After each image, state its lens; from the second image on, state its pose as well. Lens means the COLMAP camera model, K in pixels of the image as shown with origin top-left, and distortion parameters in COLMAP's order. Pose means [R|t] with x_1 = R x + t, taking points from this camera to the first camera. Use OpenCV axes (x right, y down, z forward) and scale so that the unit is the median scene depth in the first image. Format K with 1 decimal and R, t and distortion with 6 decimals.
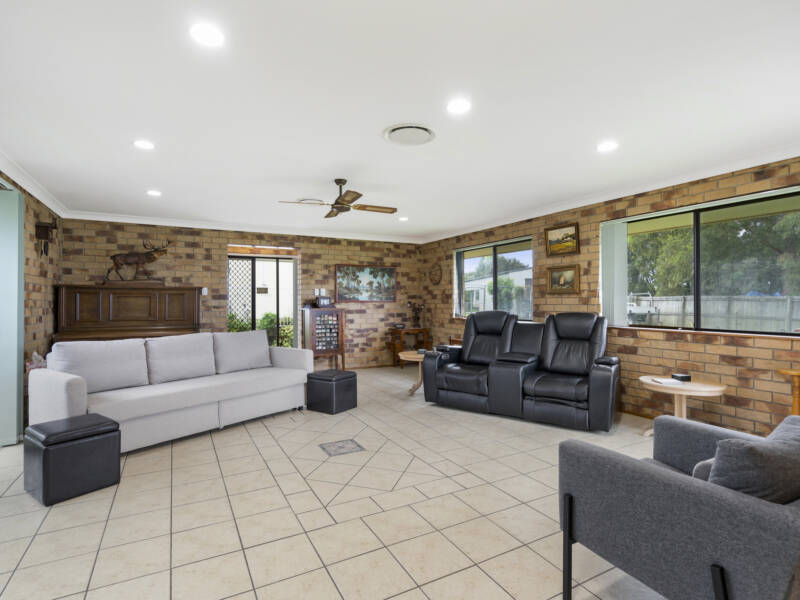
lens RADIAL K [[413.4, 0, 398.8], [0, 413.4, 300.7], [0, 0, 1]] dist [-0.001752, 0.000047]
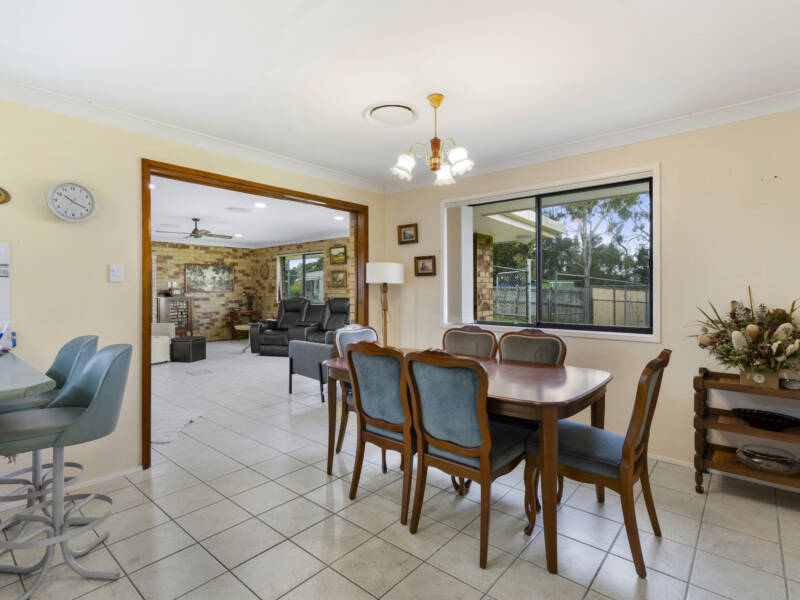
lens RADIAL K [[413.4, 0, 390.1], [0, 413.4, 288.9], [0, 0, 1]] dist [-0.001752, 0.000047]
pose [[0.941412, -0.000354, 0.337260, 0.019034], [0.000786, 0.999999, -0.001144, -0.004855], [-0.337259, 0.001342, 0.941411, -0.469734]]
